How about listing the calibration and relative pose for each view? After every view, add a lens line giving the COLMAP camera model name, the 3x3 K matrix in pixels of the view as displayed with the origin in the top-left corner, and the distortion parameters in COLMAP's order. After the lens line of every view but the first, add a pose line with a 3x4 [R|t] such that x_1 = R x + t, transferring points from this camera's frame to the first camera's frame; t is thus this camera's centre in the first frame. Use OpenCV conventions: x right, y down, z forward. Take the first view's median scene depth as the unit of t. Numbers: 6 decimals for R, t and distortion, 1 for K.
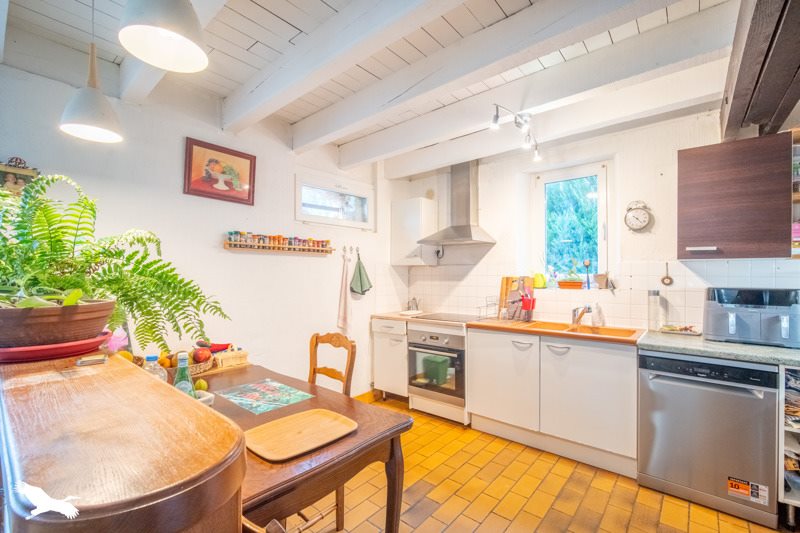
lens RADIAL K [[349.8, 0, 395.1], [0, 349.8, 269.9], [0, 0, 1]] dist [-0.000041, -0.000080]
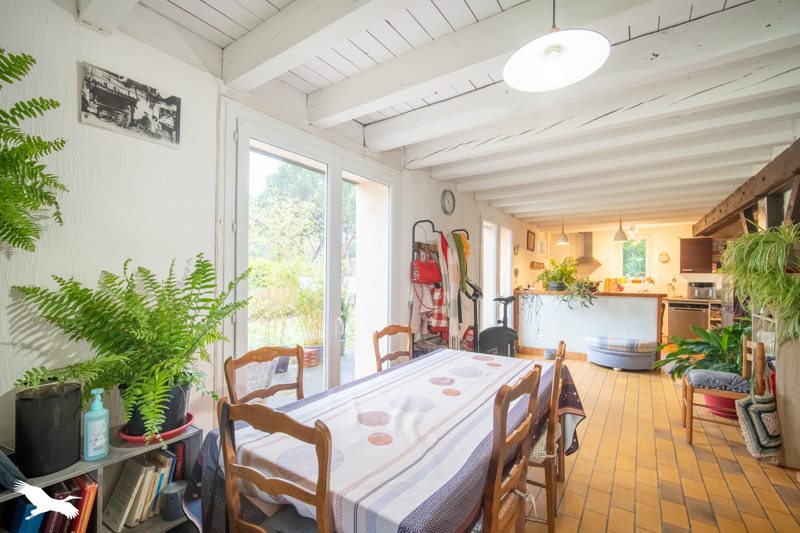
lens RADIAL K [[349.8, 0, 404.0], [0, 349.8, 270.6], [0, 0, 1]] dist [-0.000041, -0.000080]
pose [[0.991661, 0.005414, 0.128764, -2.013529], [-0.005965, 0.999975, 0.003894, -0.051062], [-0.128739, -0.004630, 0.991668, -1.760527]]
